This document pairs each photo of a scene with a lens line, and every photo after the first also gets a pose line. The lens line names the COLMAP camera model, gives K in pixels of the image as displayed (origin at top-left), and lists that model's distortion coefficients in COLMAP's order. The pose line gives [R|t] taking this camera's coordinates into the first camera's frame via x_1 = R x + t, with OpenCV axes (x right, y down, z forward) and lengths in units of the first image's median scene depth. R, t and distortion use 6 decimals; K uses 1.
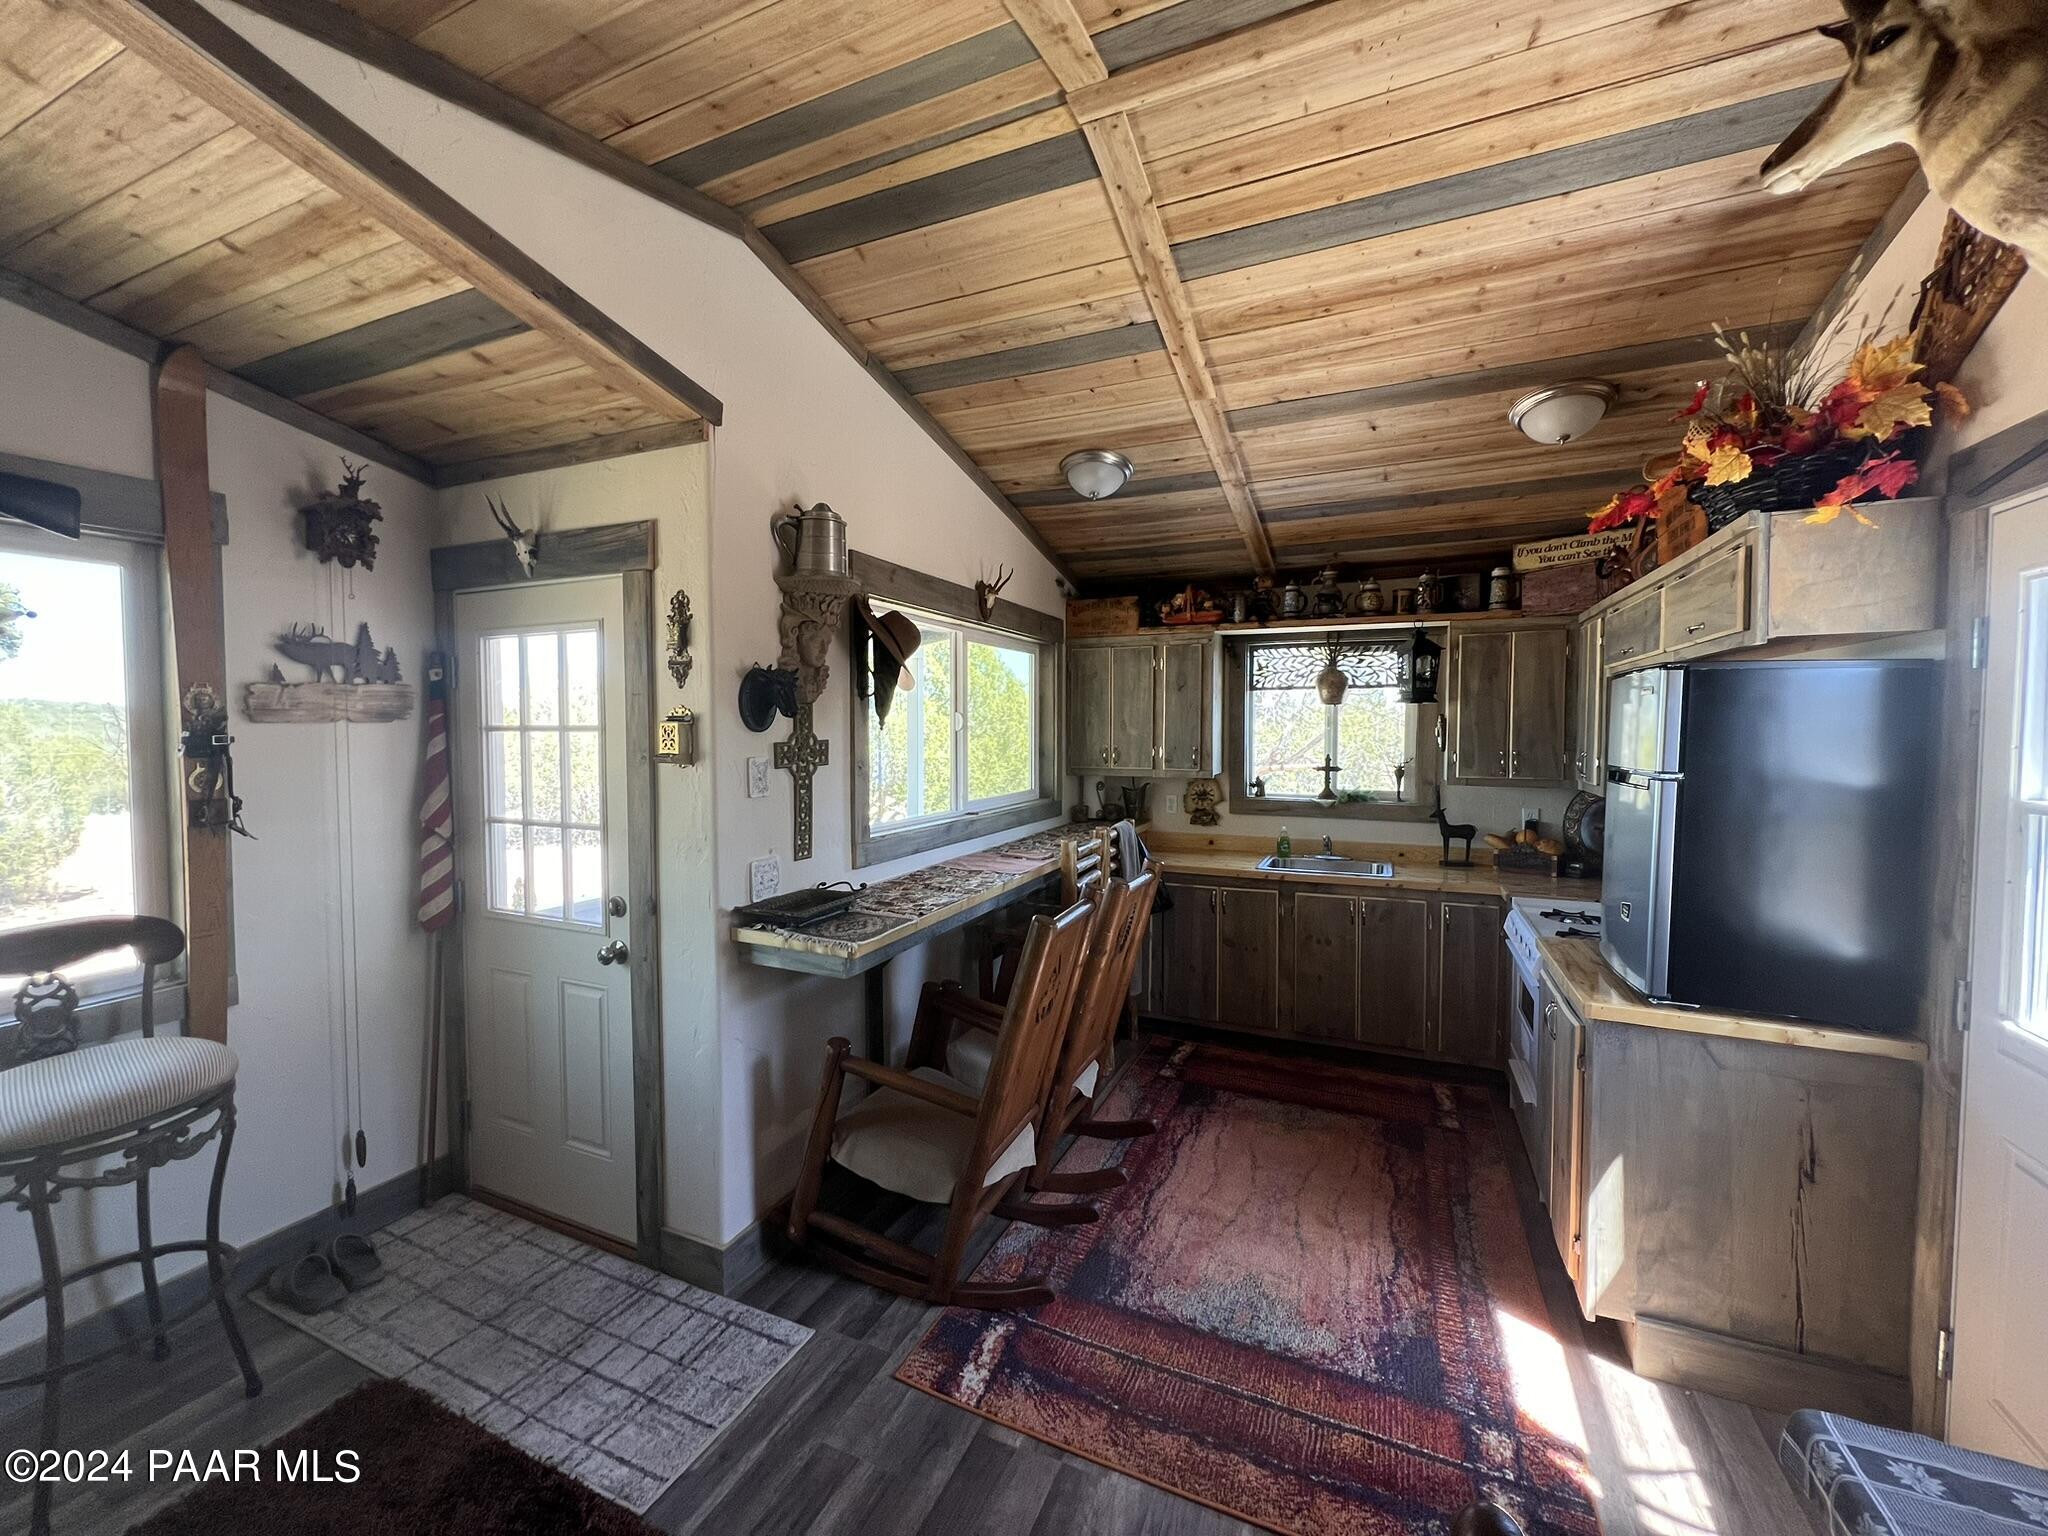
lens RADIAL K [[819.5, 0, 1019.2], [0, 819.5, 762.5], [0, 0, 1]] dist [0.000015, -0.000009]
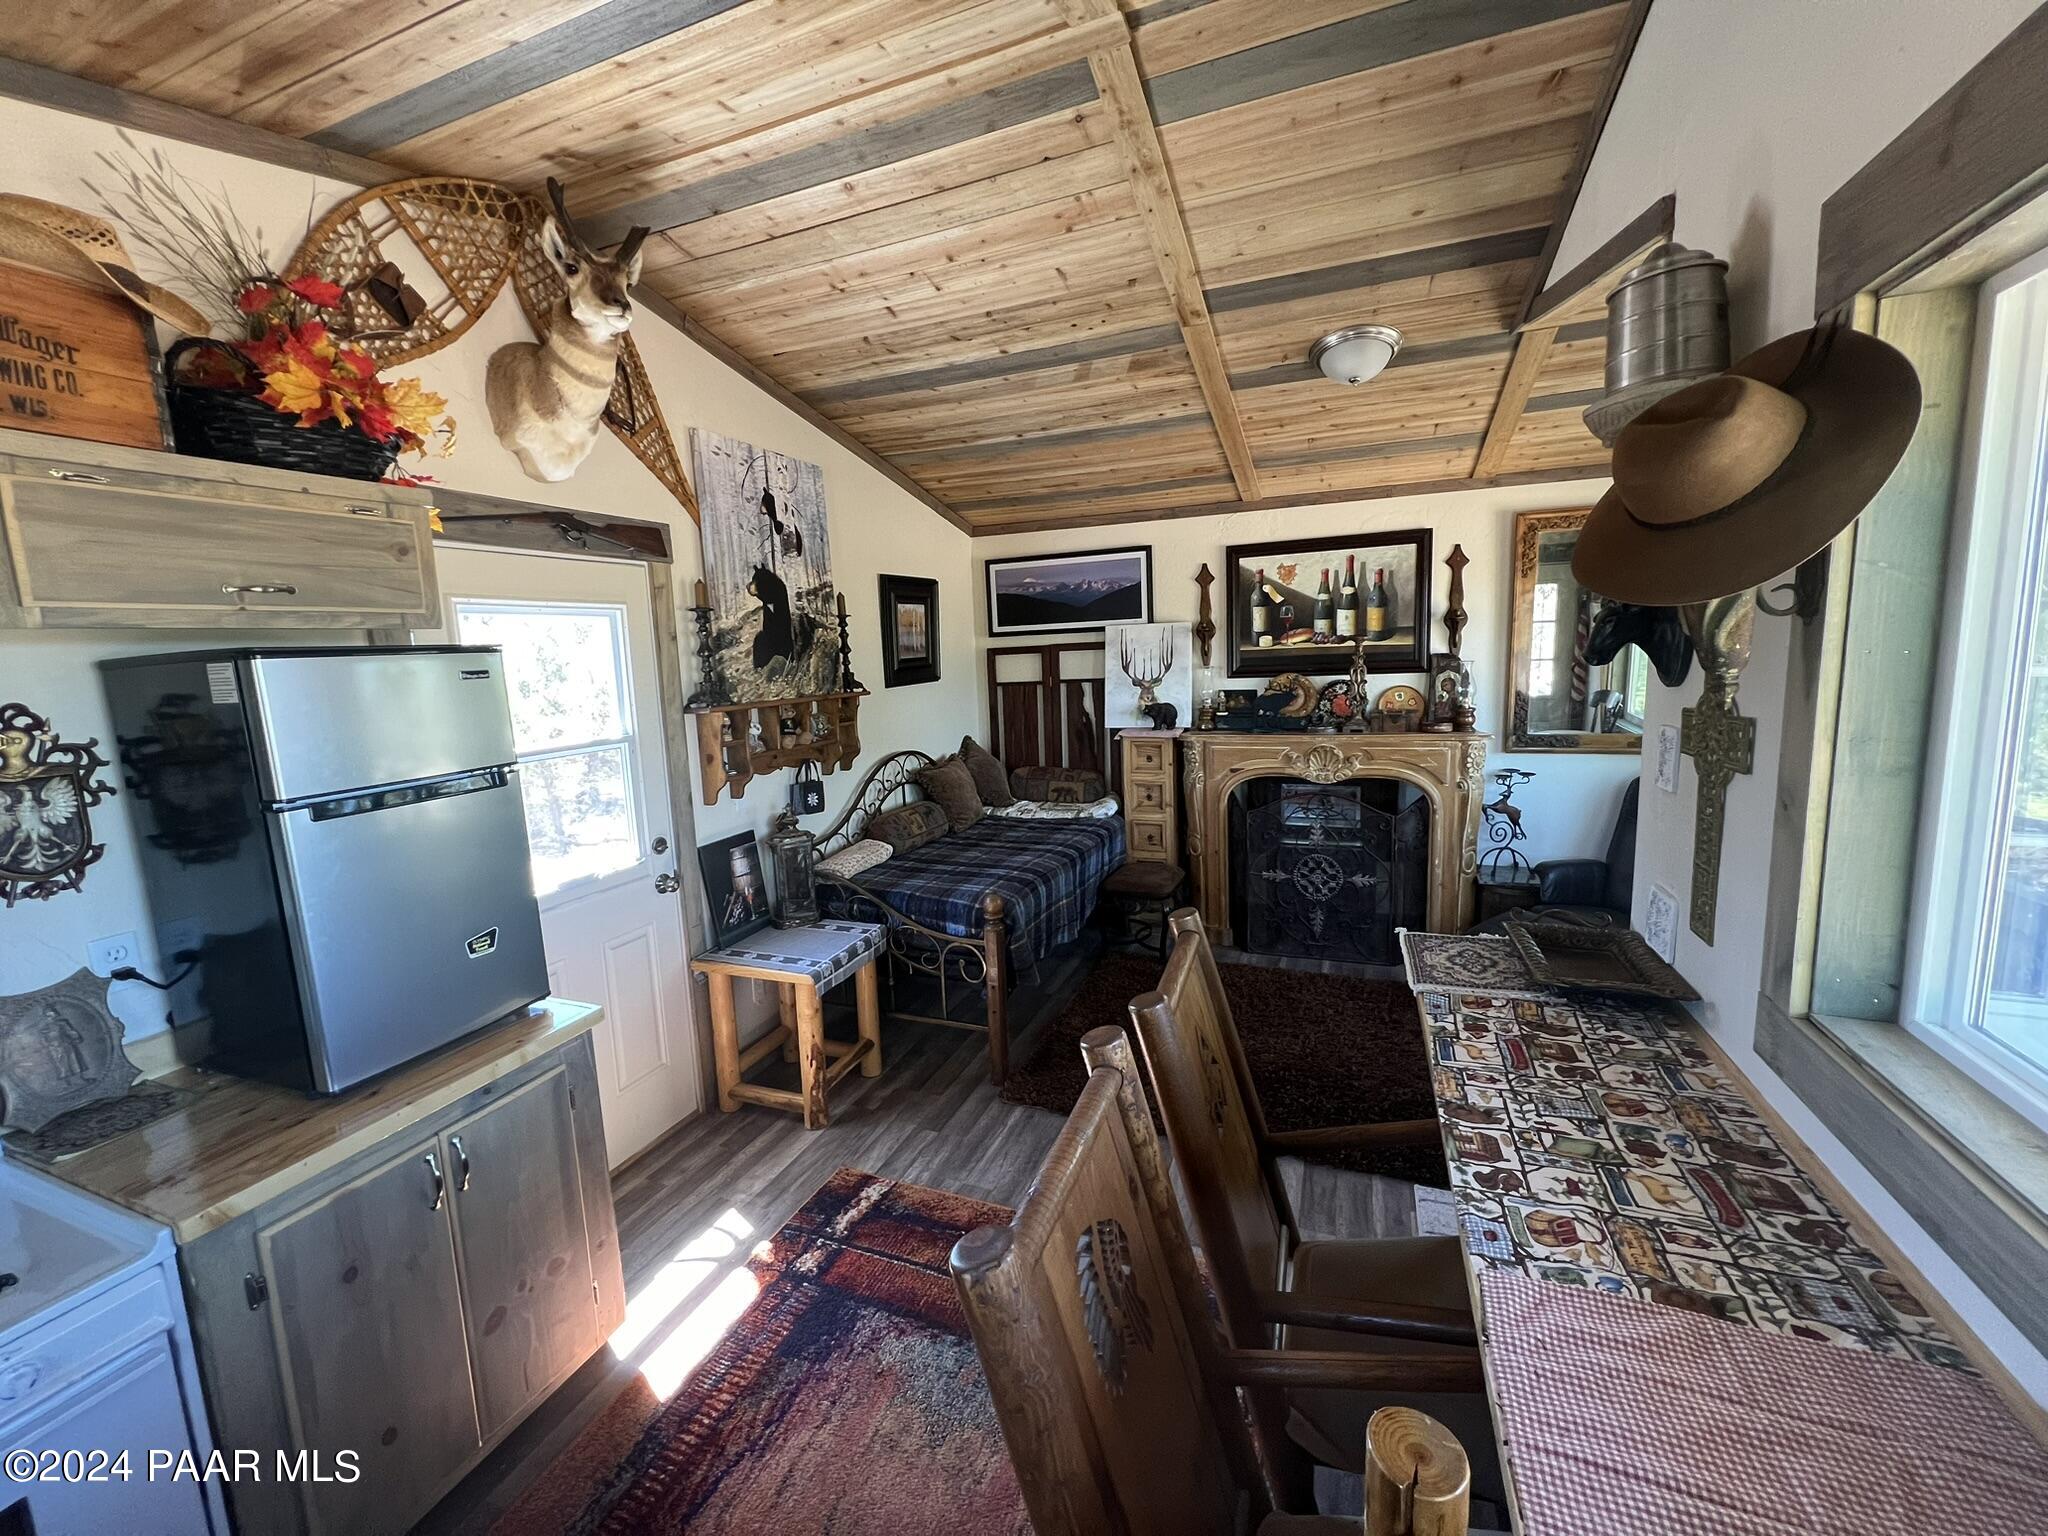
lens RADIAL K [[819.8, 0, 1019.1], [0, 819.8, 759.1], [0, 0, 1]] dist [-0.000063, -0.000202]
pose [[-0.998254, 0.045759, -0.037361, 0.204812], [0.038223, 0.982538, 0.182091, -0.116686], [0.045041, 0.180345, -0.982572, 1.620217]]
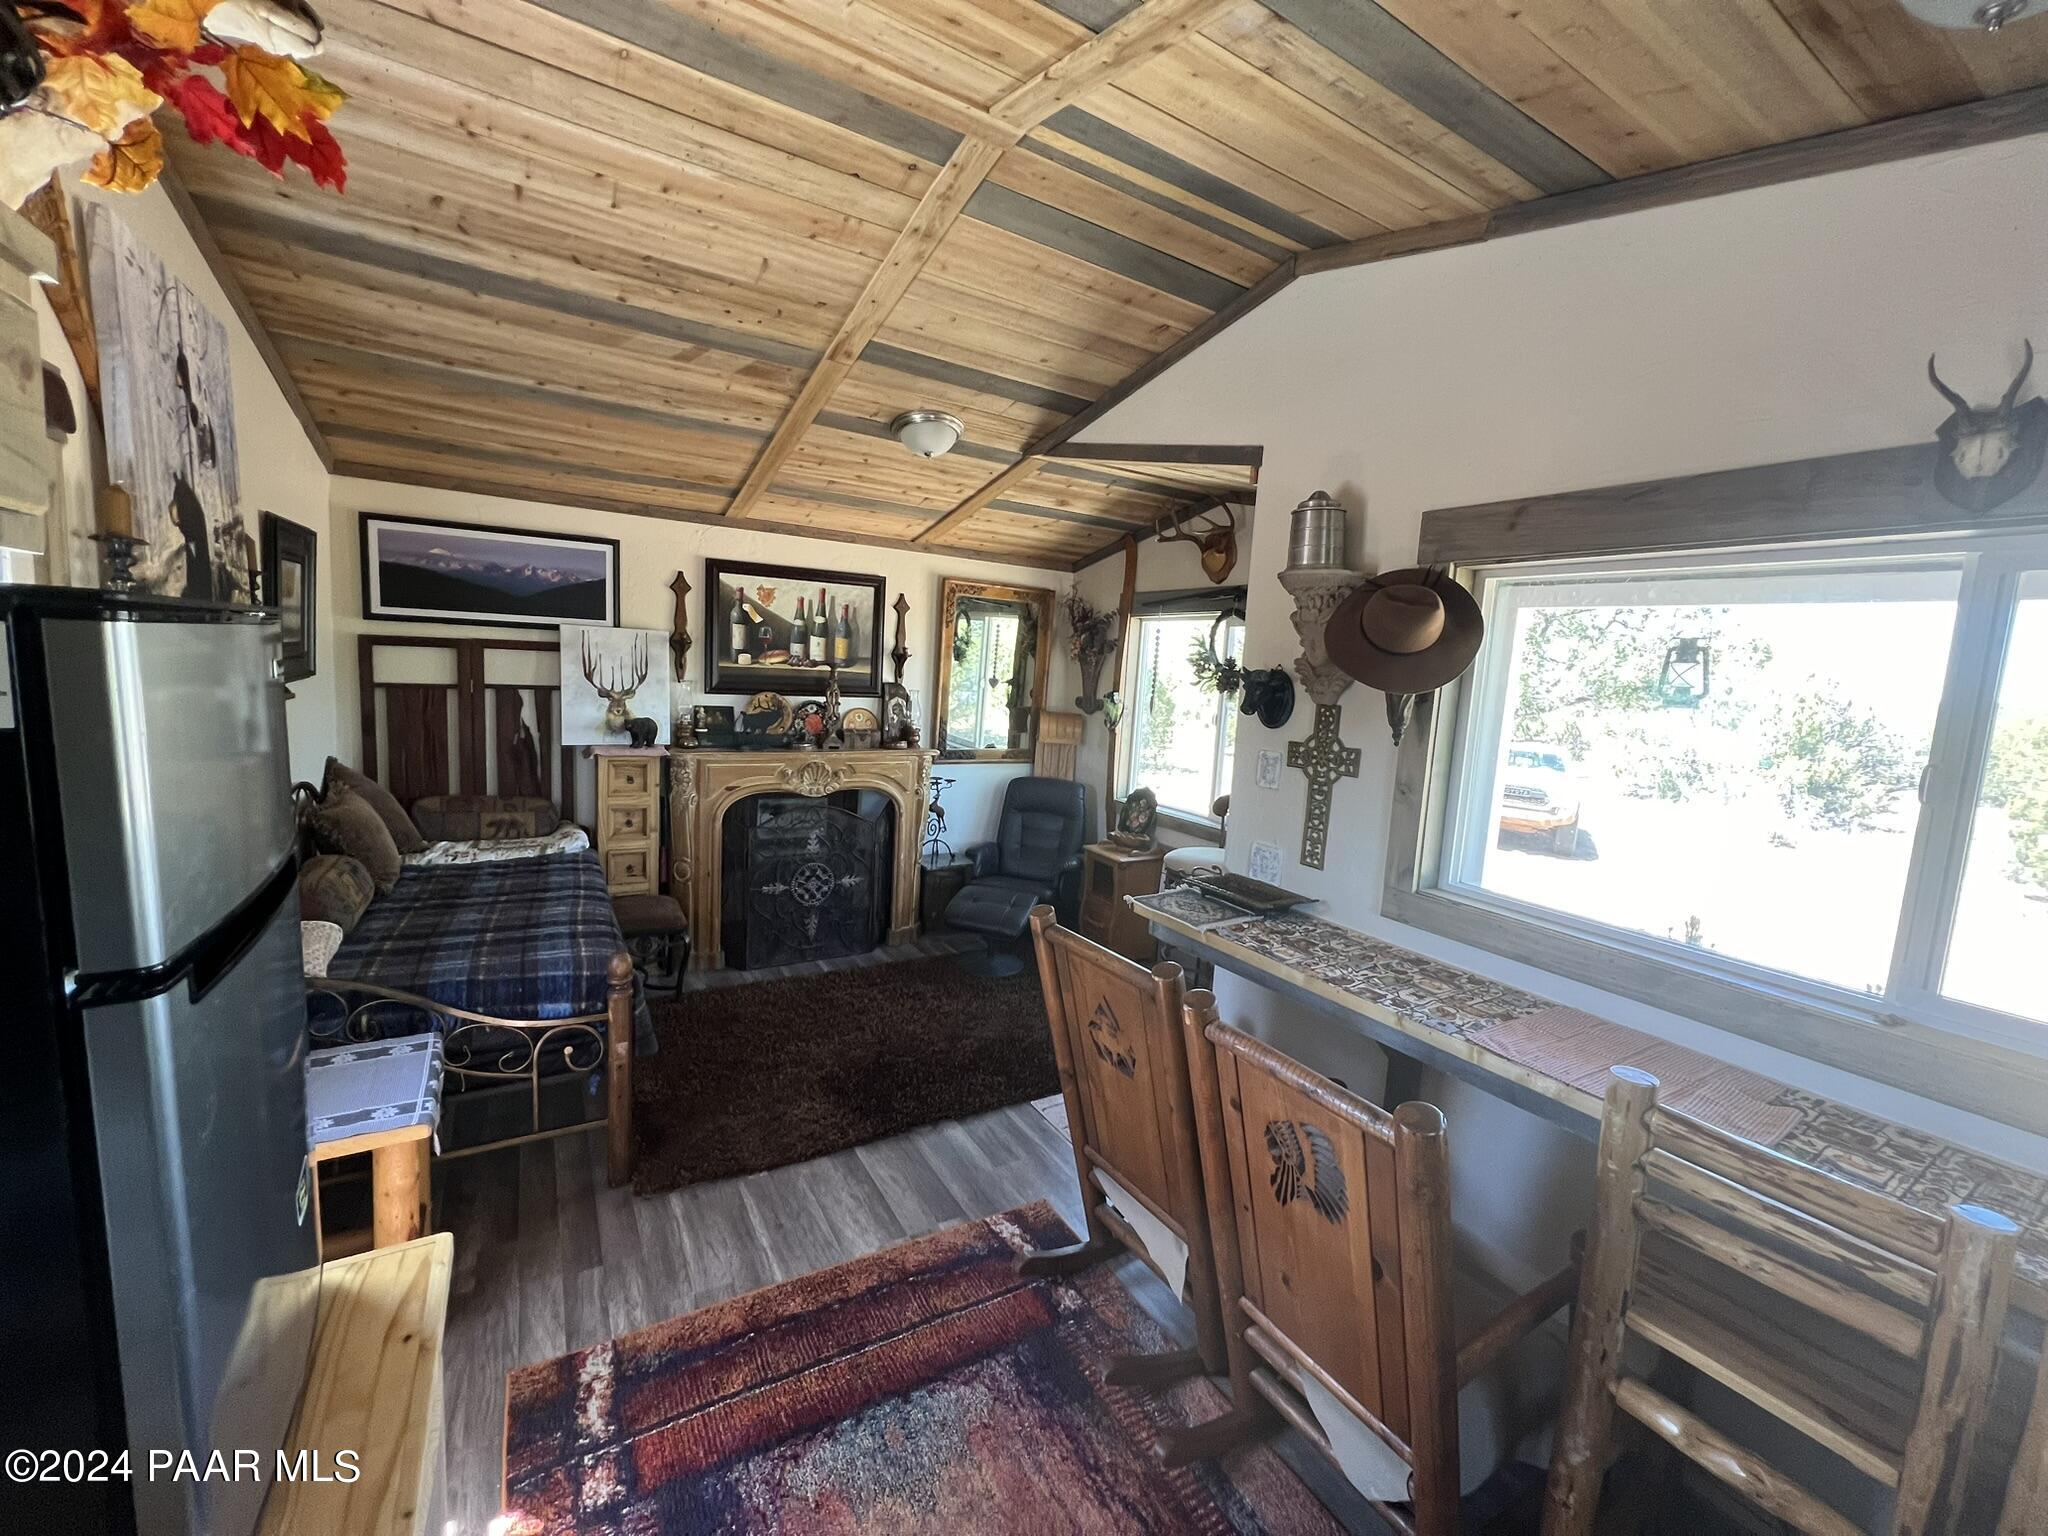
lens RADIAL K [[818.4, 0, 1022.7], [0, 818.4, 759.9], [0, 0, 1]] dist [-0.000492, -0.000116]
pose [[-0.564612, 0.063933, -0.822876, 0.779045], [-0.096227, 0.985097, 0.142562, -0.120711], [0.819728, 0.159675, -0.550046, 1.350888]]
